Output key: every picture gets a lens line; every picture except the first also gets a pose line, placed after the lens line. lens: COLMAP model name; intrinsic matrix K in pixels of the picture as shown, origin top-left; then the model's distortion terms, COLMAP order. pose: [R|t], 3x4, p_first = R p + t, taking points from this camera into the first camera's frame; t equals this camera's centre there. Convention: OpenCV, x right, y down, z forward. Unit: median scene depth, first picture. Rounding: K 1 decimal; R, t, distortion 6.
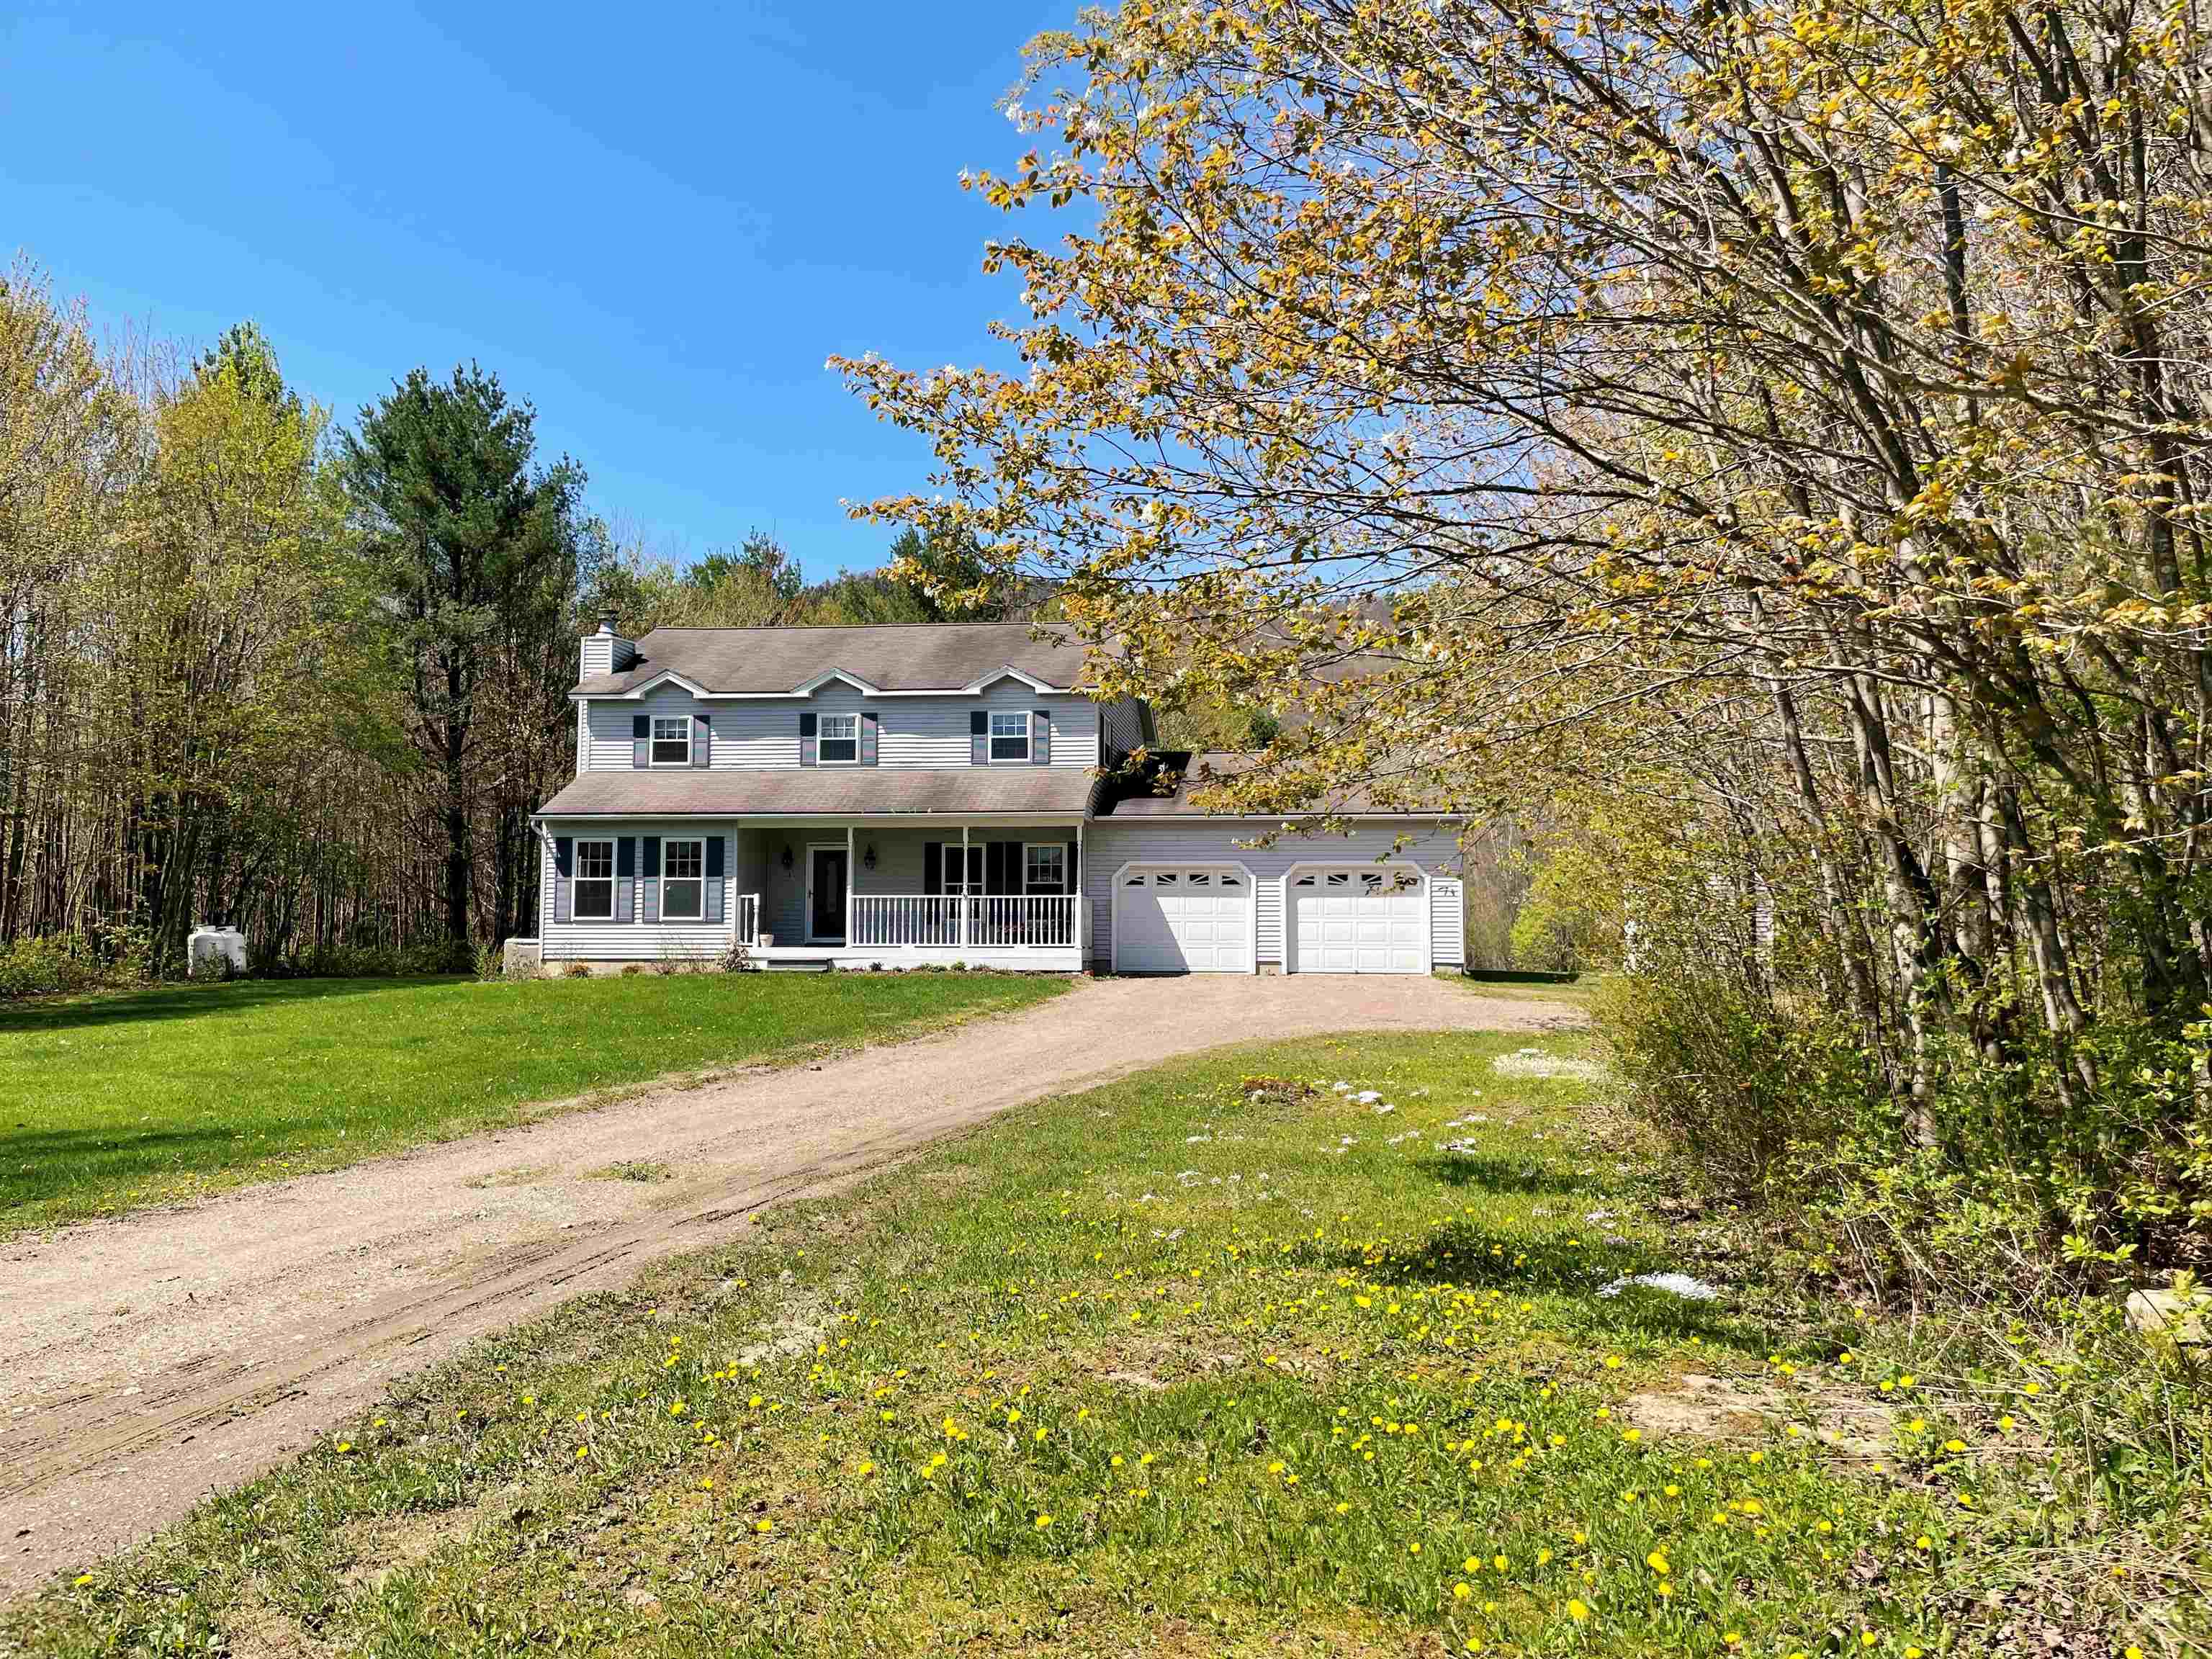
lens RADIAL K [[1676.5, 0, 1106.0], [0, 1676.5, 829.5], [0, 0, 1]] dist [0.051969, -0.003625]
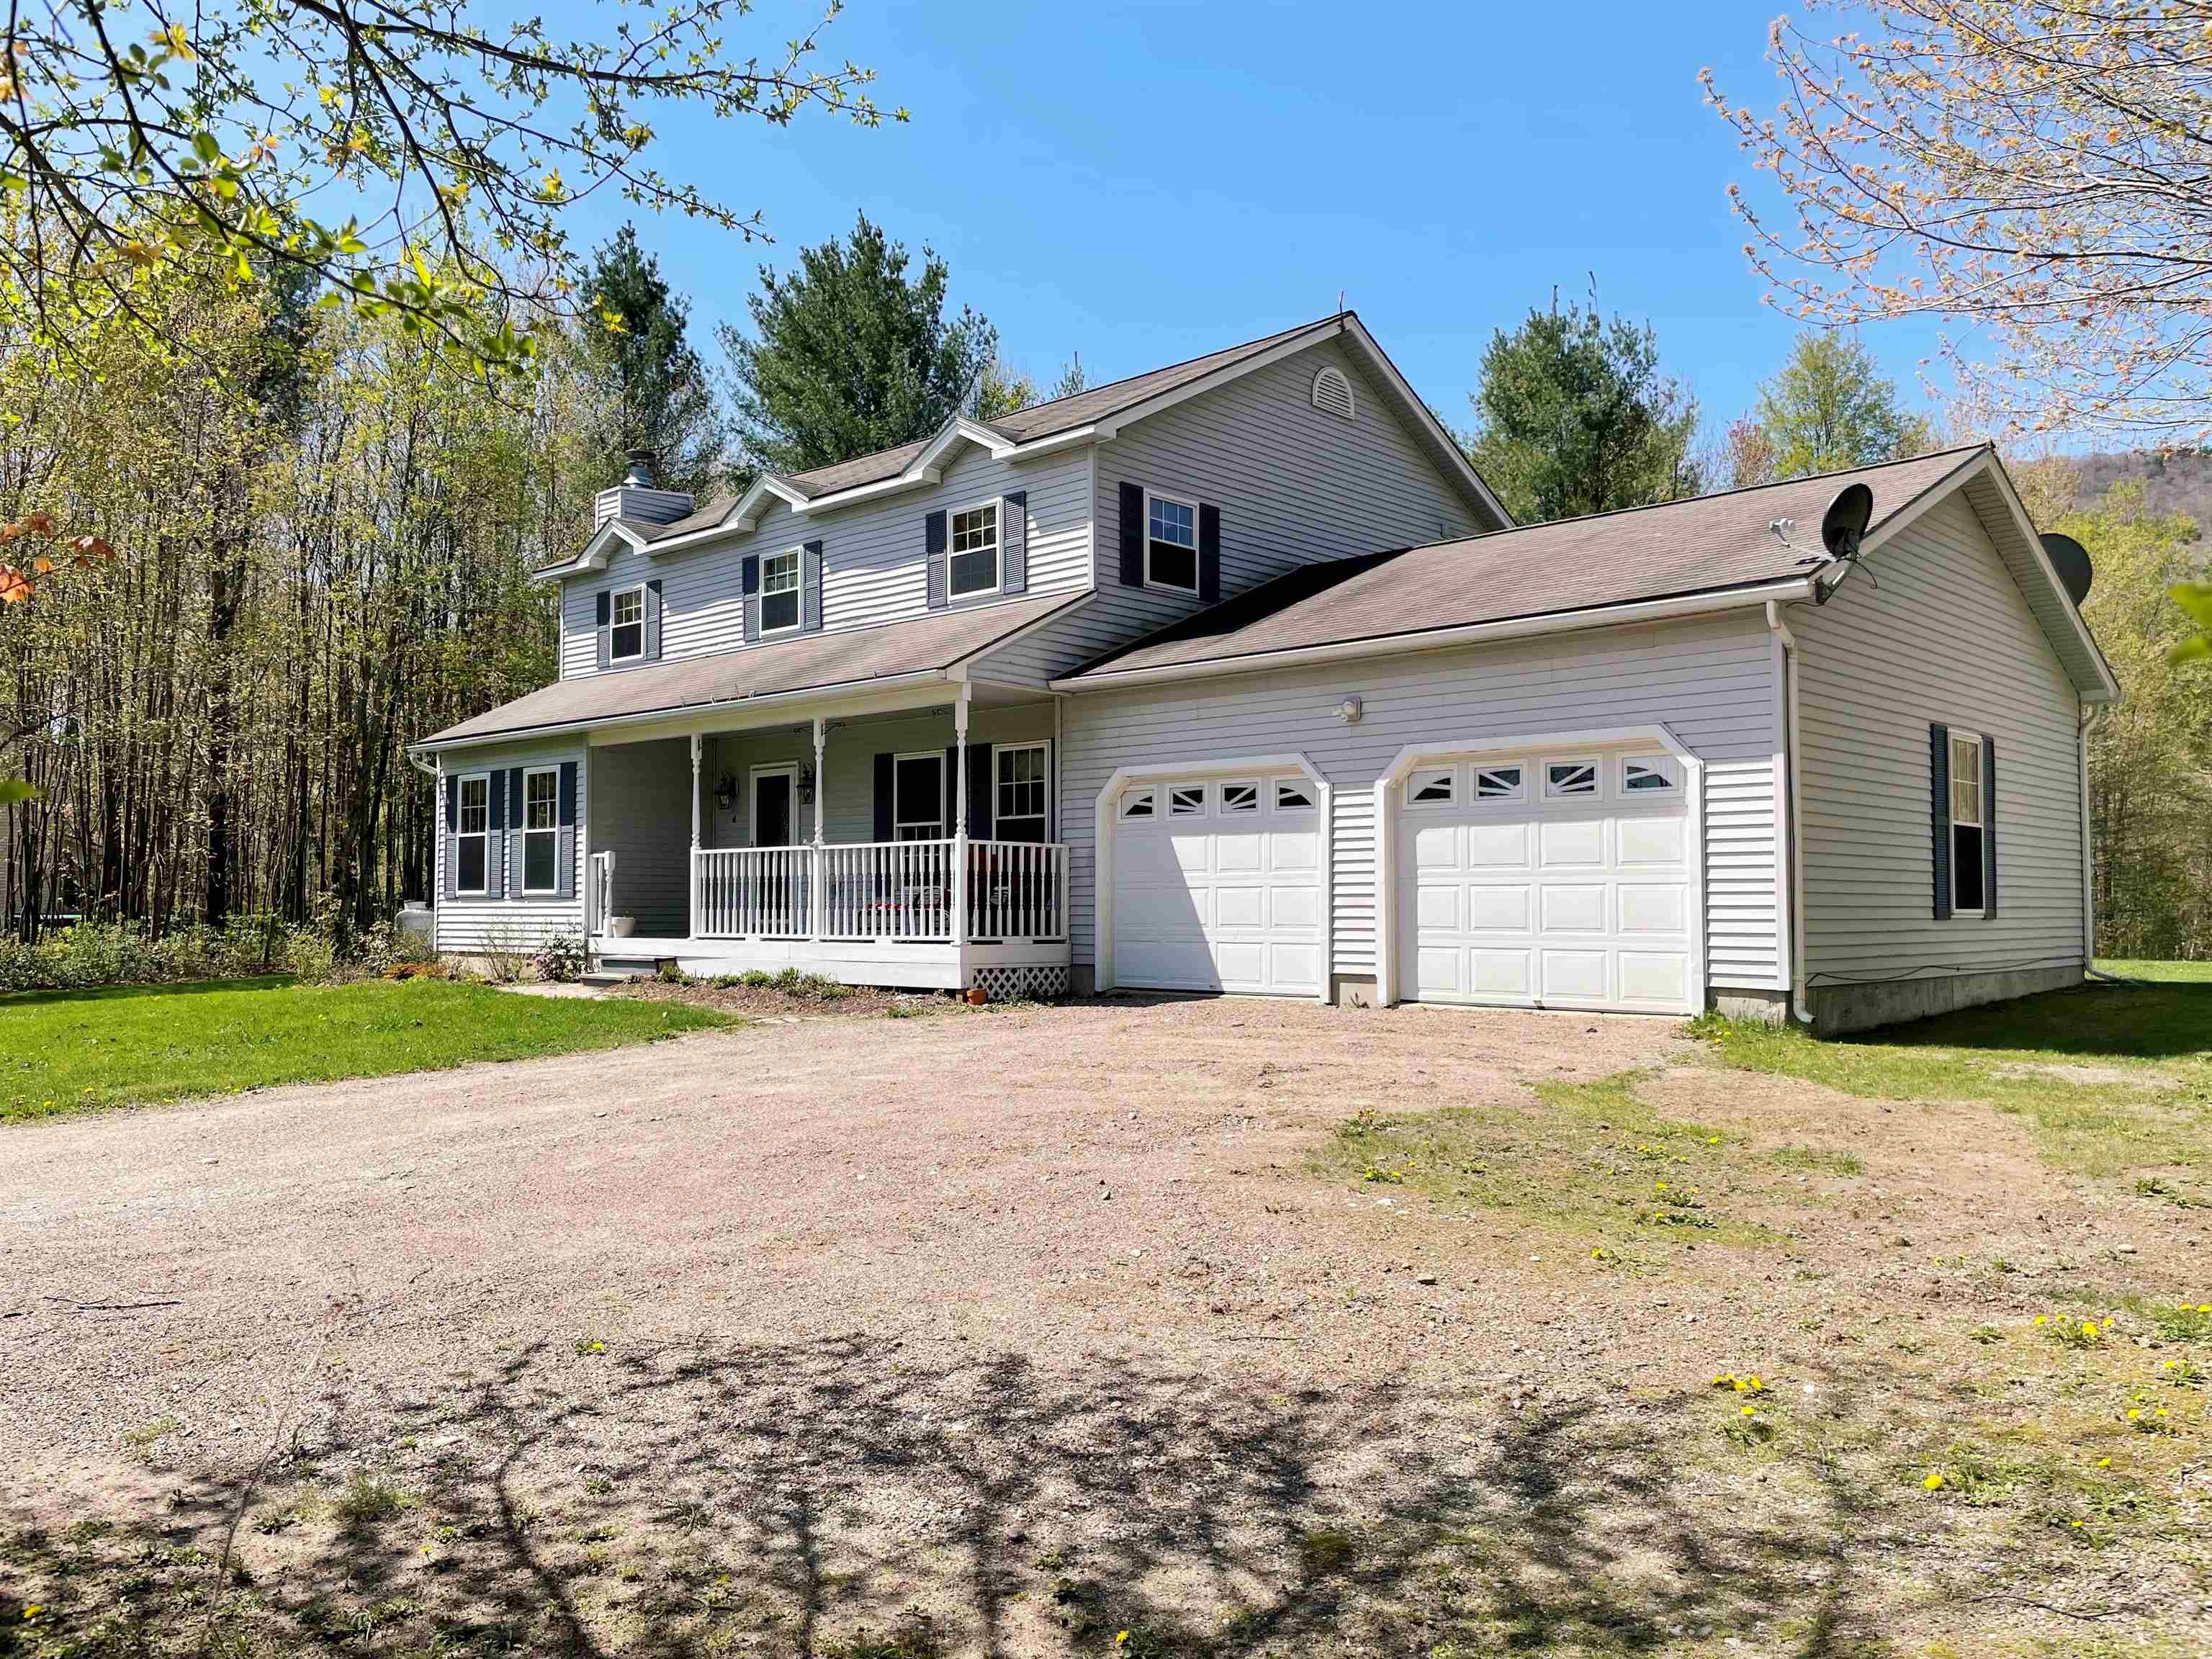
lens RADIAL K [[1676.5, 0, 1106.0], [0, 1676.5, 829.5], [0, 0, 1]] dist [0.051969, -0.003625]
pose [[0.804885, -0.033458, -0.592487, 0.308611], [0.057702, 0.998091, 0.022024, 0.026578], [0.590619, -0.051914, 0.805279, 0.604264]]
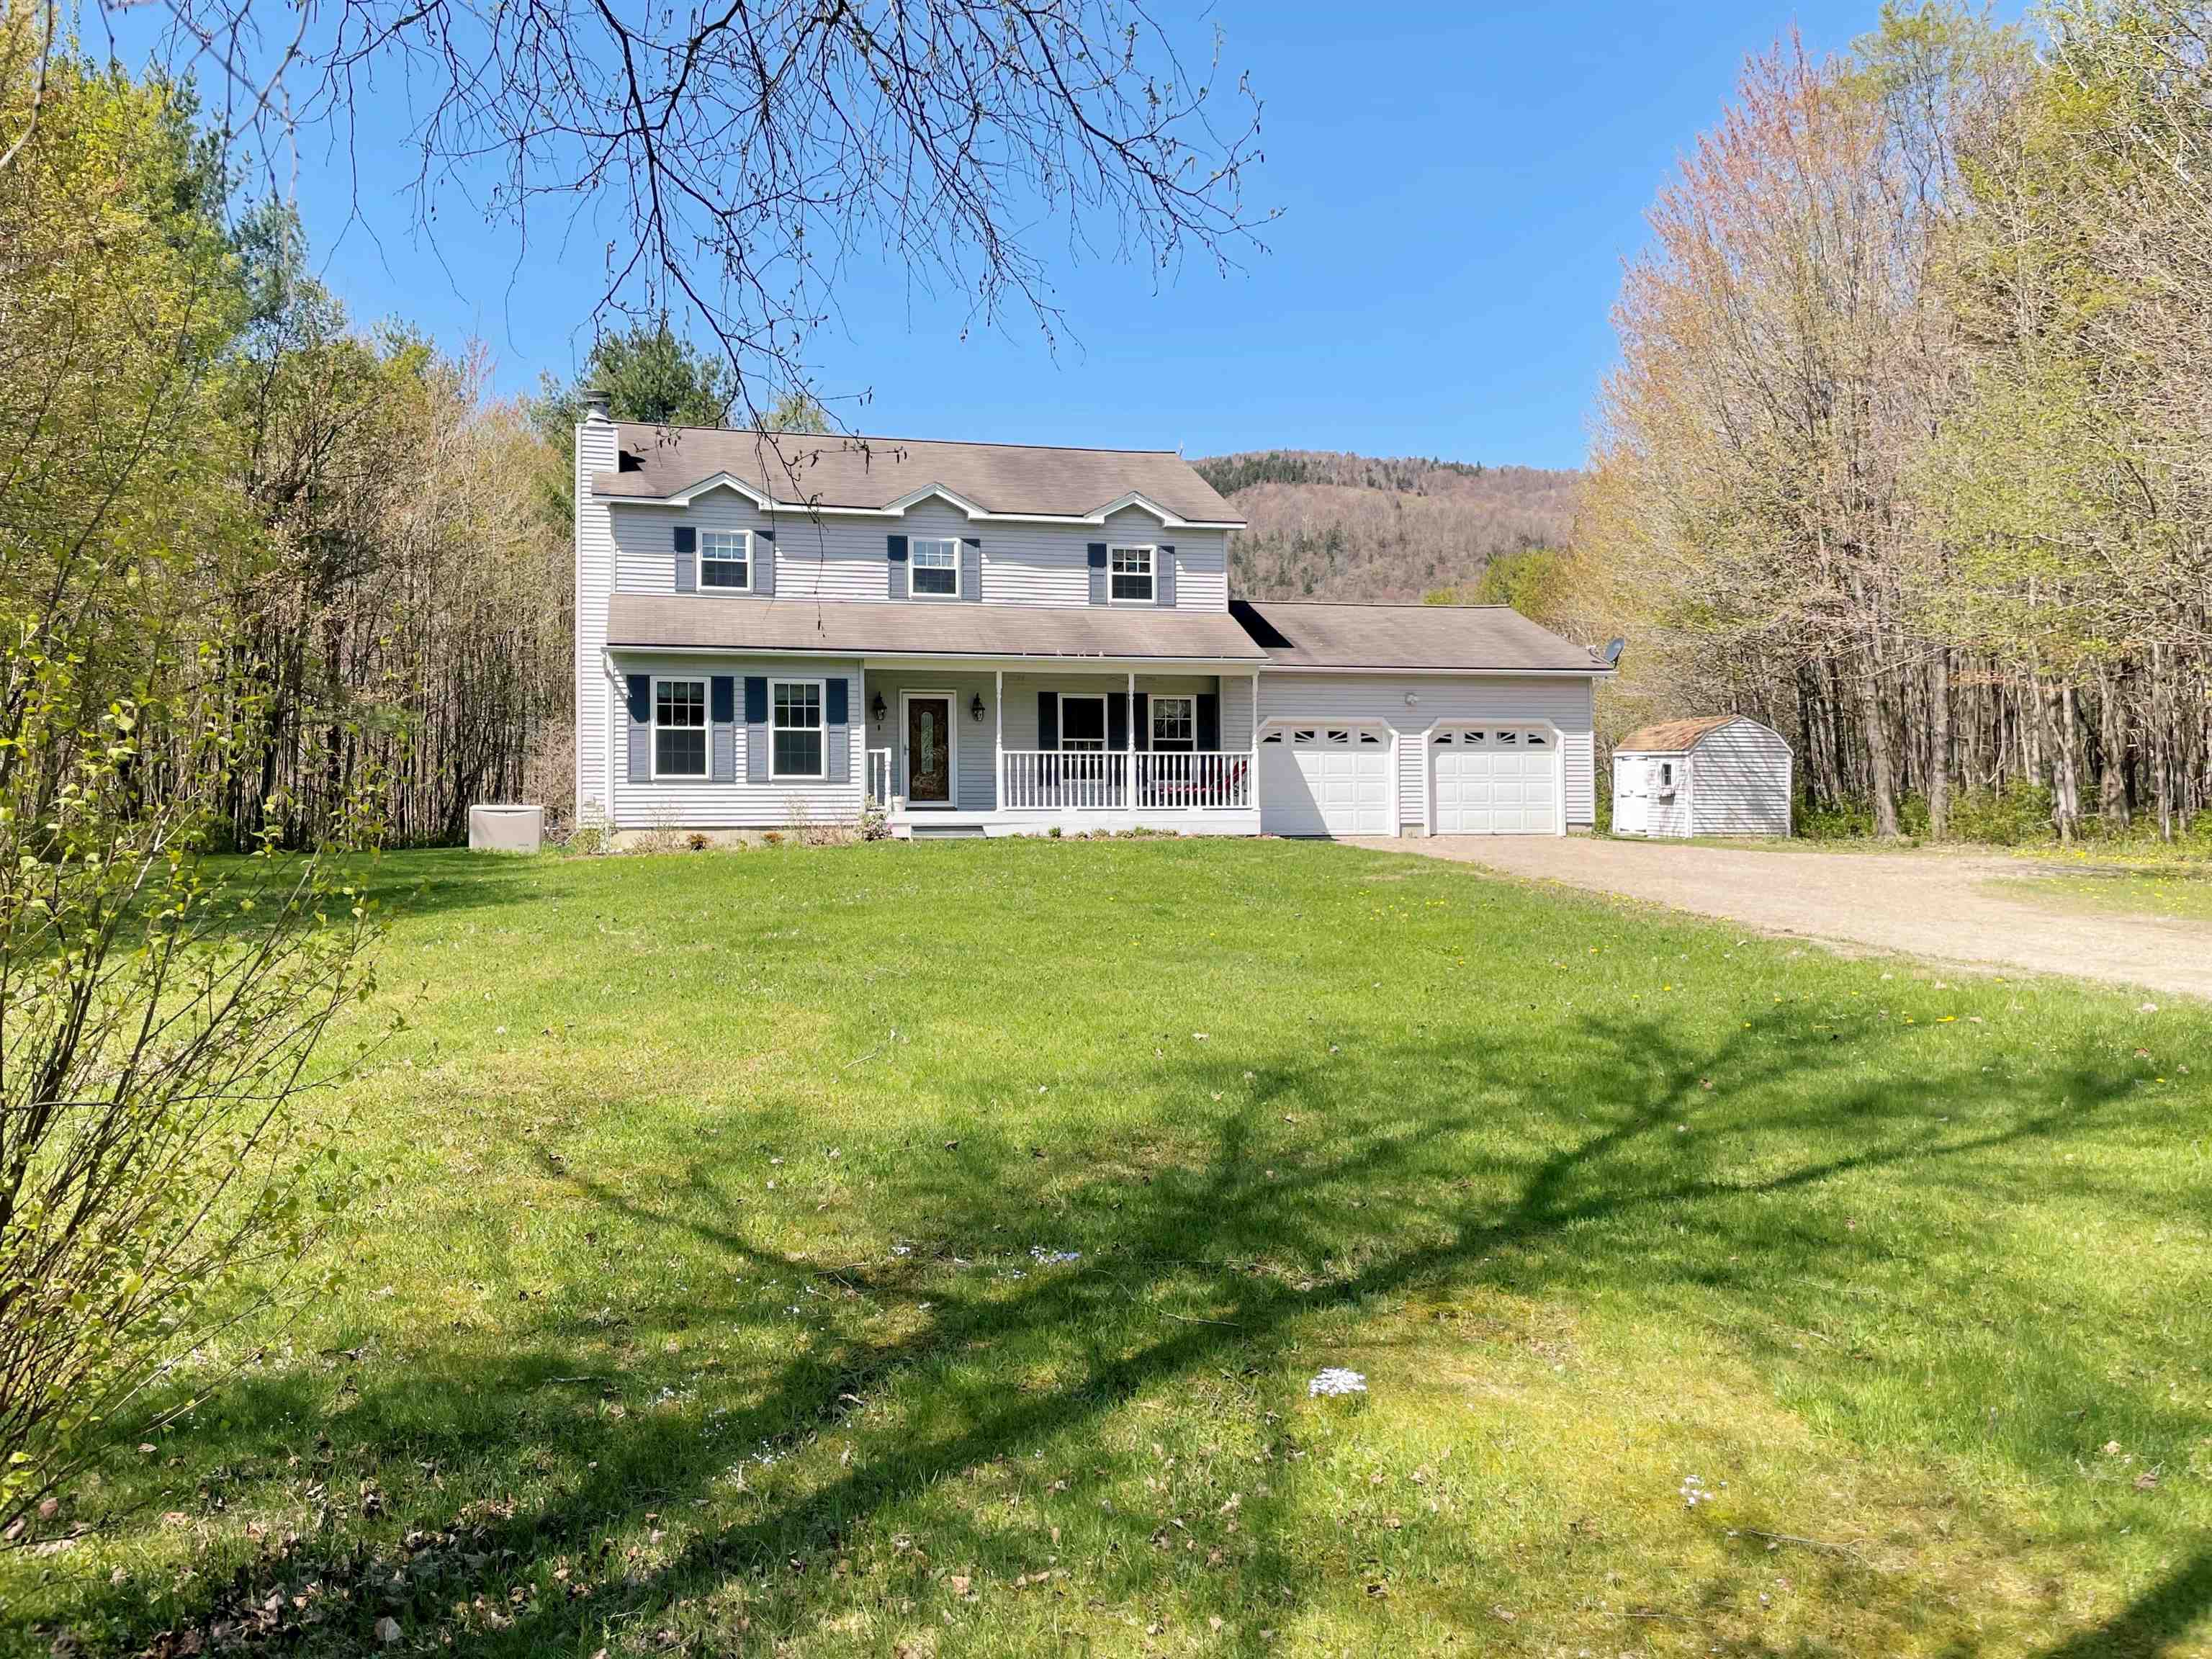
lens RADIAL K [[1676.5, 0, 1106.0], [0, 1676.5, 829.5], [0, 0, 1]] dist [0.051969, -0.003625]
pose [[0.933240, -0.010370, 0.359105, -0.404726], [-0.014905, 0.997605, 0.067543, 0.020544], [-0.358945, -0.068386, 0.930850, 0.177884]]
